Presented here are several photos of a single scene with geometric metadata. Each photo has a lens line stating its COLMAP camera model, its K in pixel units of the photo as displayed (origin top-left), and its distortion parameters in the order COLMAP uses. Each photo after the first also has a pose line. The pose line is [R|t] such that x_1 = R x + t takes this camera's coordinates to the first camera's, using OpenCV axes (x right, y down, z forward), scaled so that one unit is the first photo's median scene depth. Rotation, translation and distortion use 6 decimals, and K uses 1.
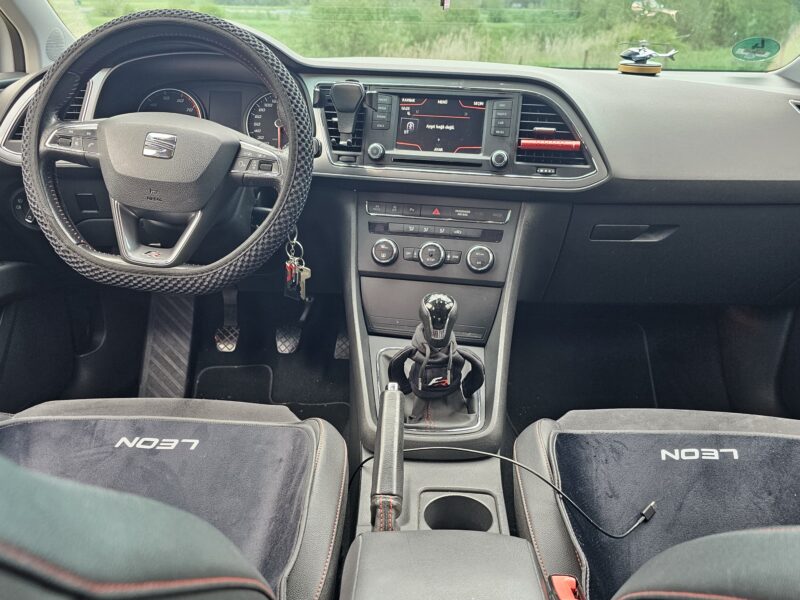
lens RADIAL K [[547.7, 0, 398.3], [0, 547.7, 304.5], [0, 0, 1]] dist [0.029779, -0.037693]
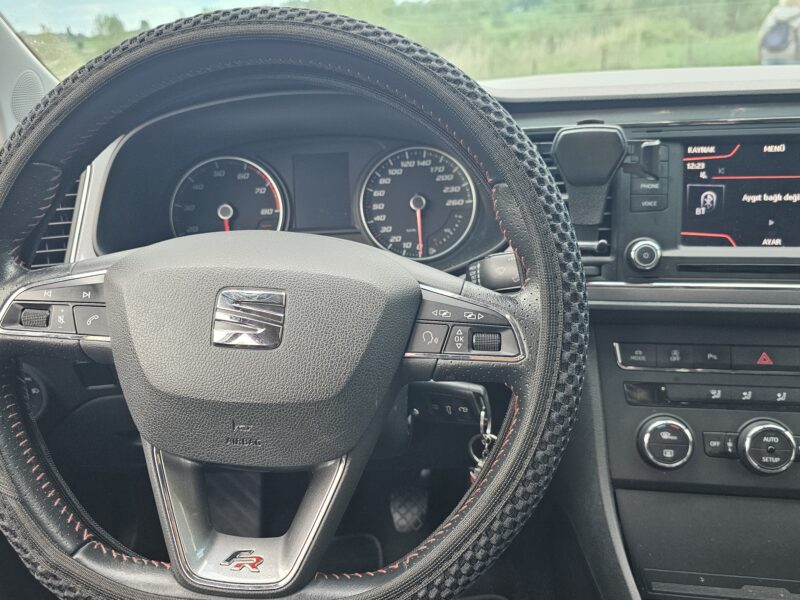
lens RADIAL K [[547.7, 0, 394.9], [0, 547.7, 300.1], [0, 0, 1]] dist [0.029779, -0.037693]
pose [[0.996791, -0.073436, -0.031864, -0.262959], [0.072470, 0.996905, -0.030474, -0.243137], [0.034003, 0.028067, 0.999028, 0.495843]]
